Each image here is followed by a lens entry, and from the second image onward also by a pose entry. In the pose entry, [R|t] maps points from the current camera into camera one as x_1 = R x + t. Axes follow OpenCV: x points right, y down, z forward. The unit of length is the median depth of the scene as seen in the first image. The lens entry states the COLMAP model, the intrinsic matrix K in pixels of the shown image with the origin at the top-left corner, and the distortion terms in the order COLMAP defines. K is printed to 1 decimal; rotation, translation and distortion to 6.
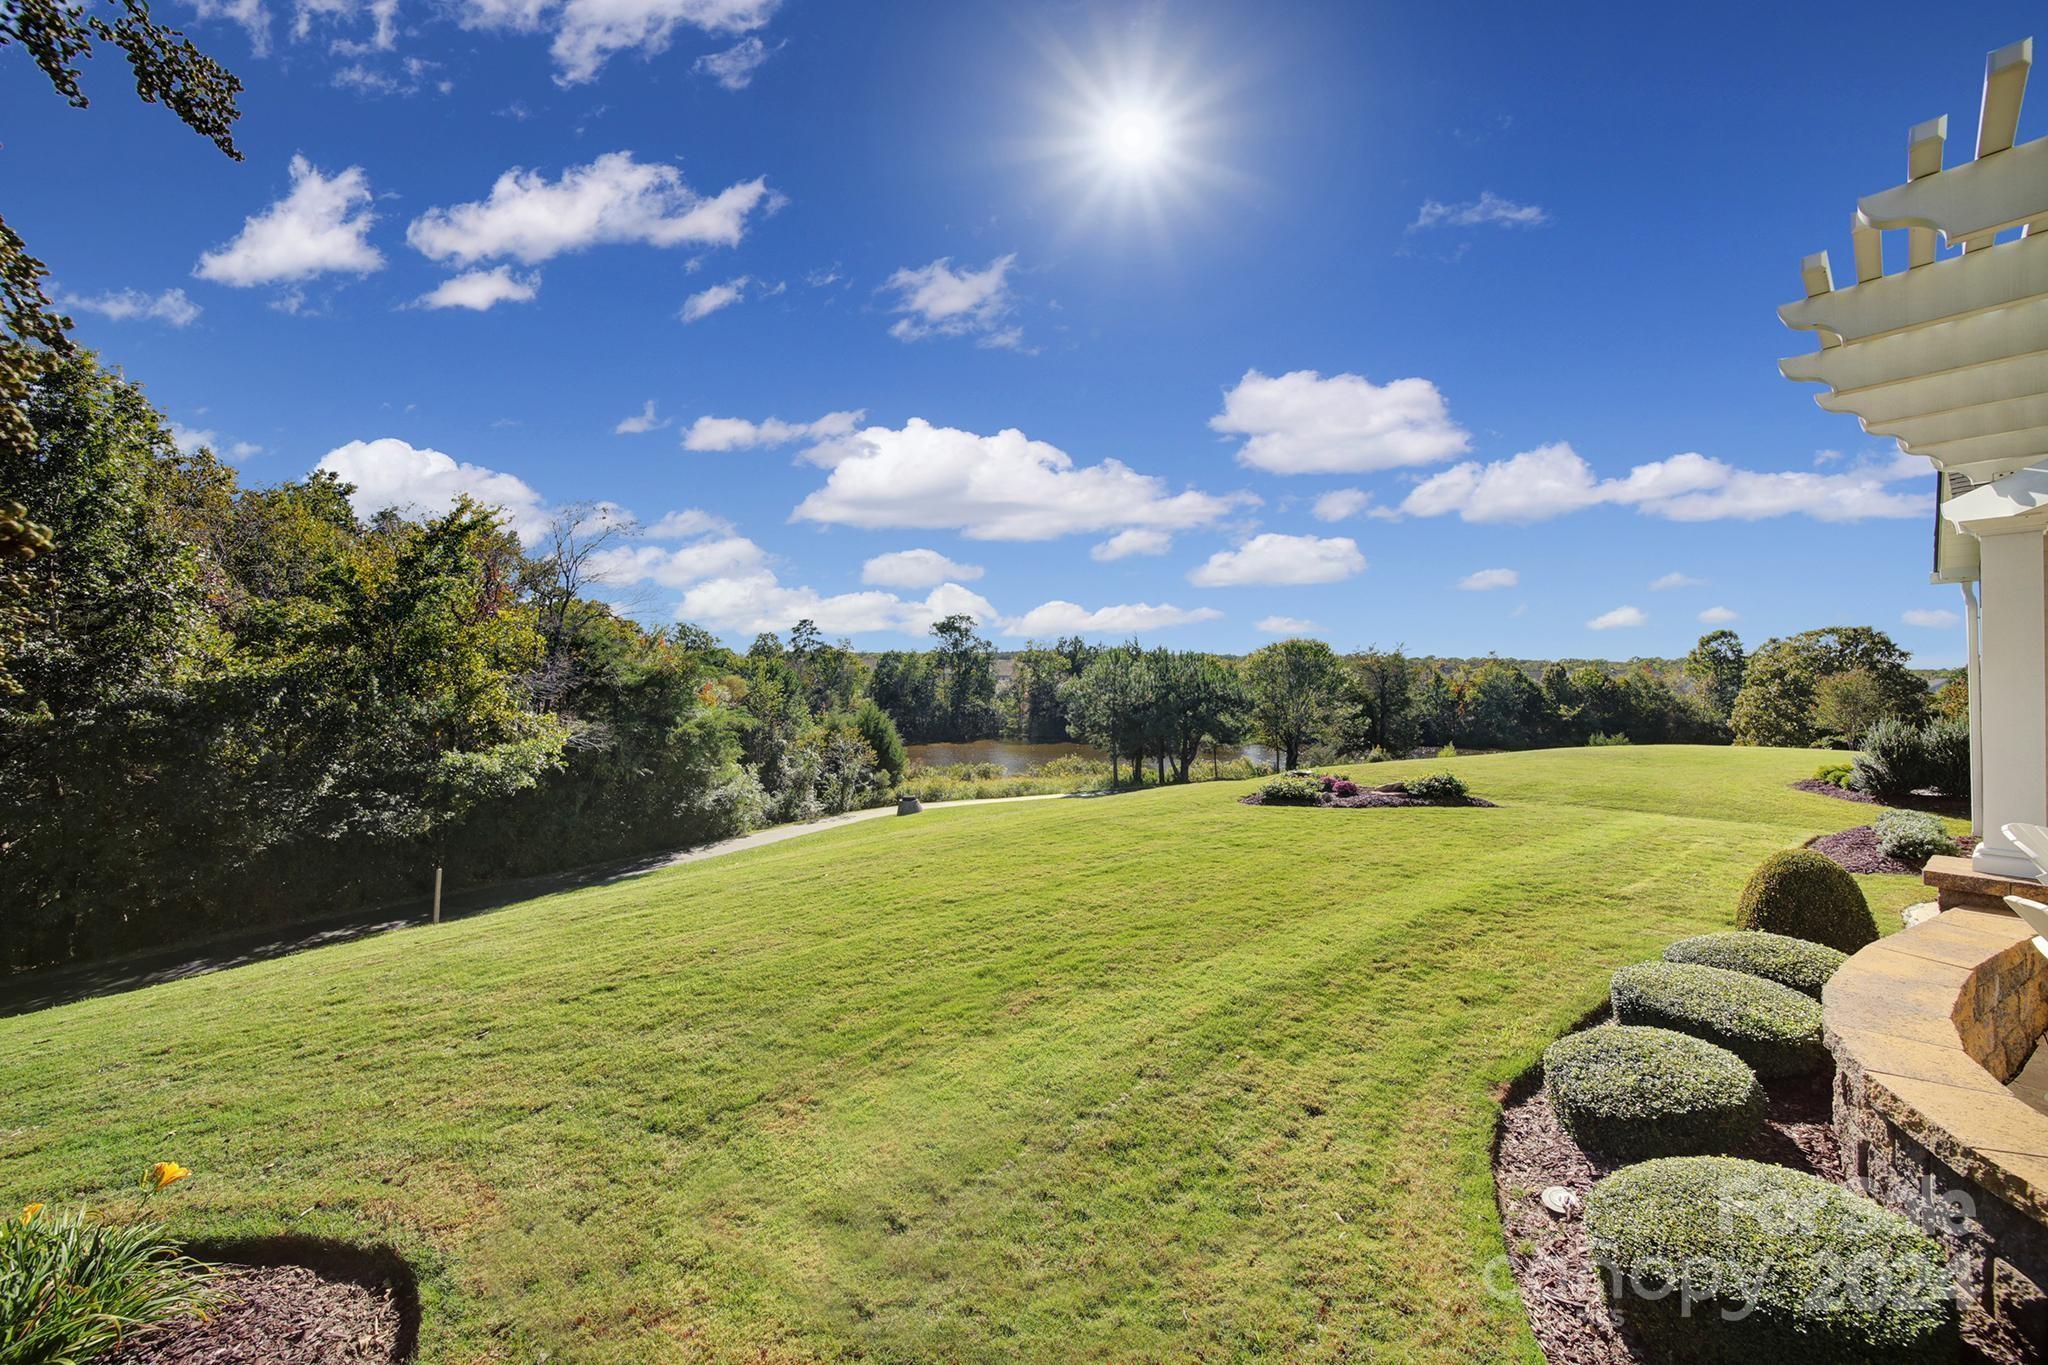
lens RADIAL K [[723.3, 0, 1036.8], [0, 723.3, 677.1], [0, 0, 1]] dist [-0.000313, -0.000146]
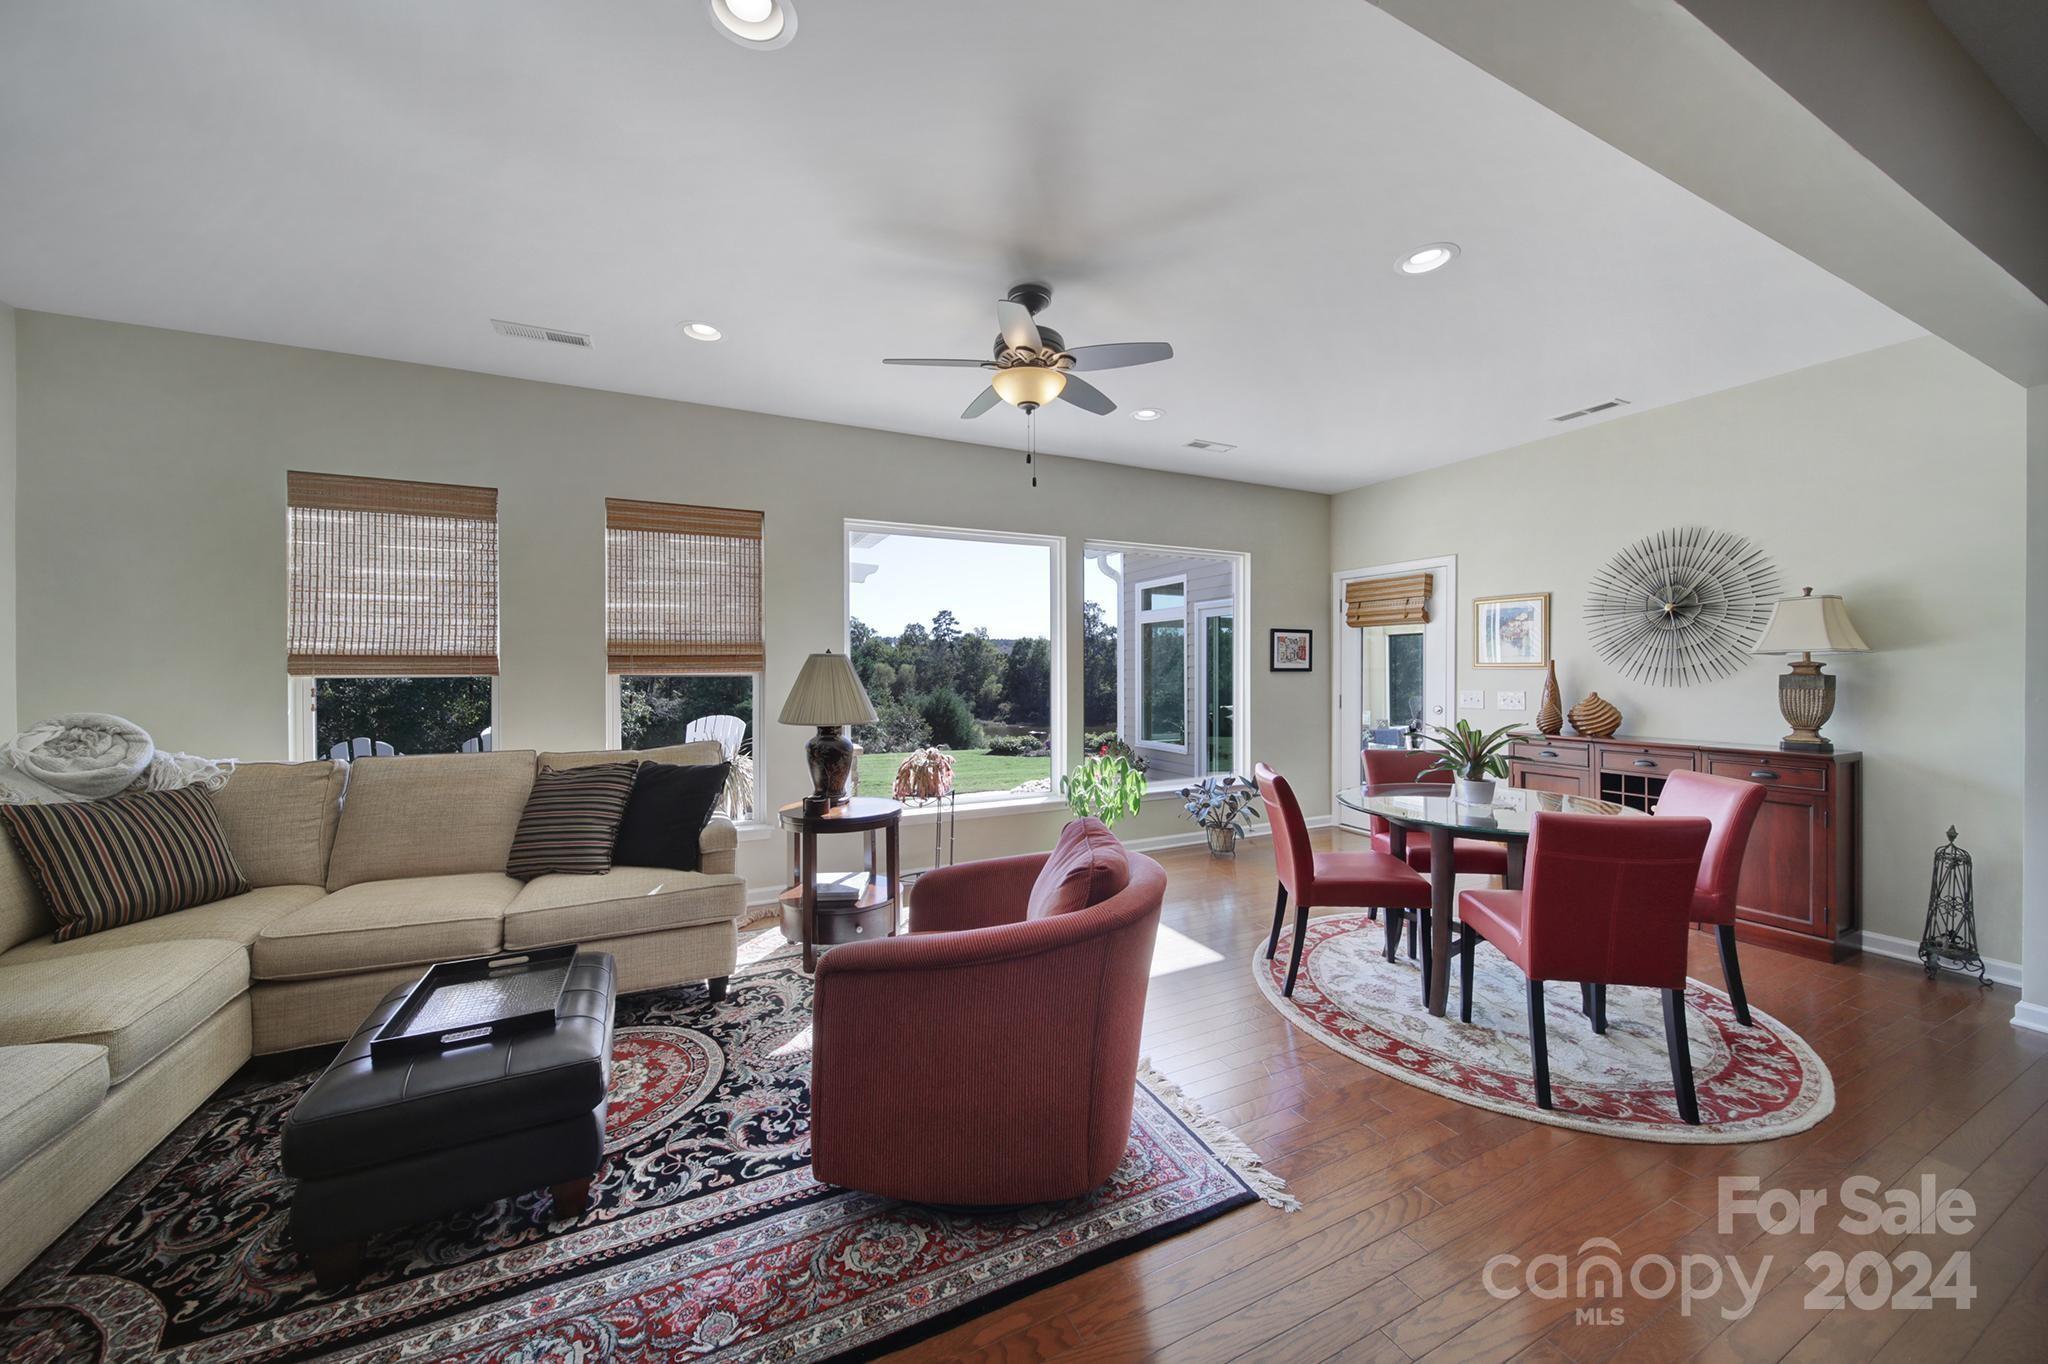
lens RADIAL K [[723.3, 0, 1026.1], [0, 723.3, 677.8], [0, 0, 1]] dist [-0.000313, -0.000146]
pose [[0.971248, -0.002389, -0.238056, 0.353334], [0.006933, 0.999809, 0.018253, 0.013727], [0.237967, -0.019379, 0.971080, -0.157144]]
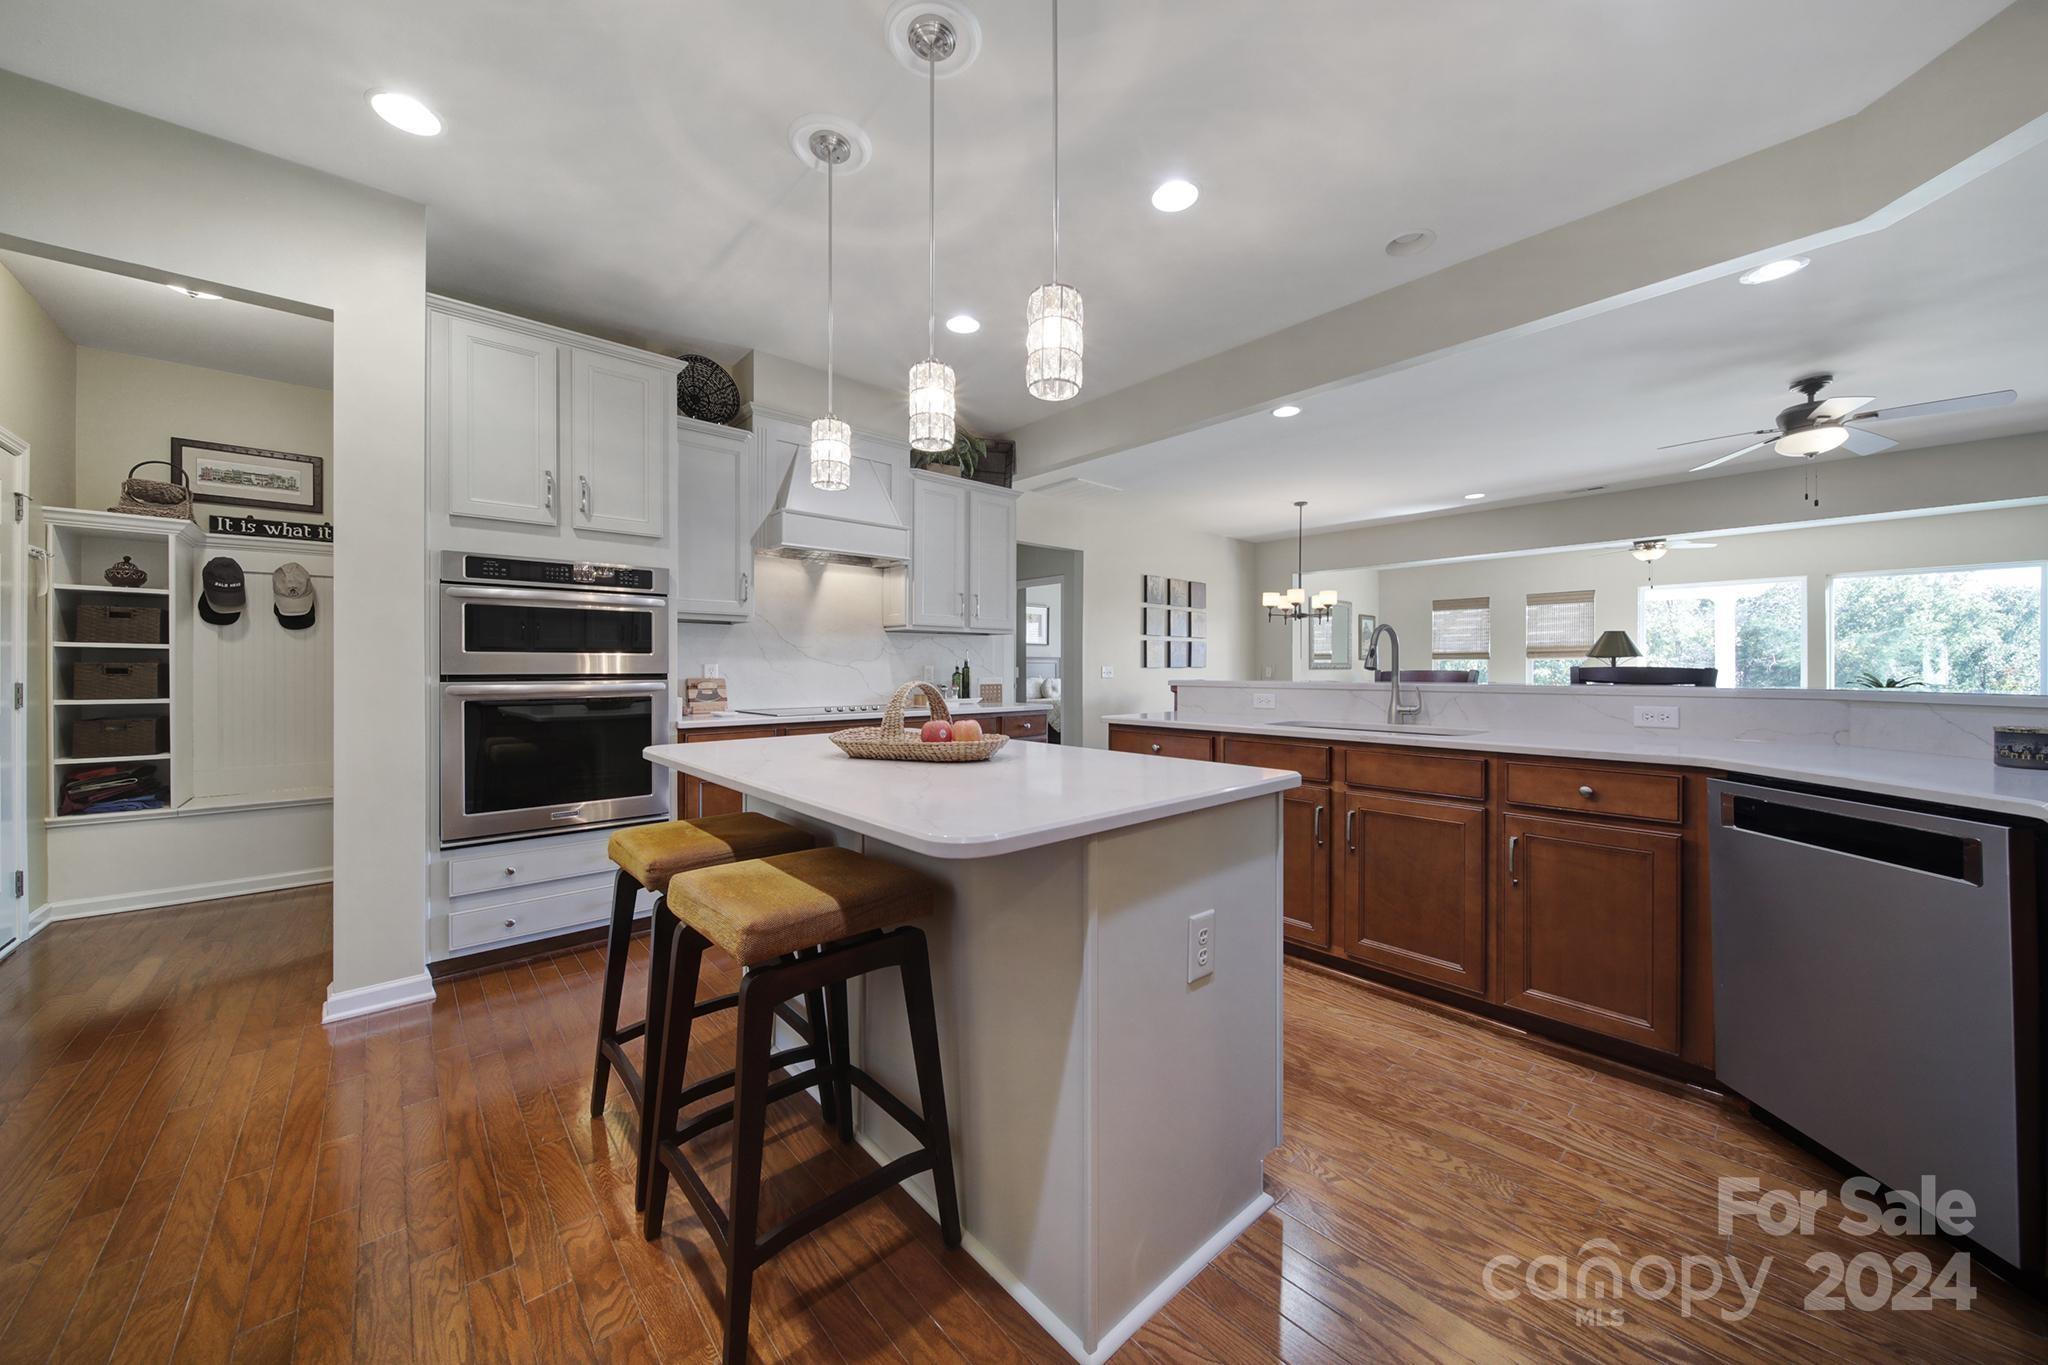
lens RADIAL K [[723.3, 0, 1034.4], [0, 723.3, 669.3], [0, 0, 1]] dist [-0.000313, -0.000146]
pose [[0.052690, -0.001081, -0.998610, 8.074064], [0.005394, 0.999985, -0.000798, 0.185256], [0.998596, -0.005344, 0.052695, -5.085273]]
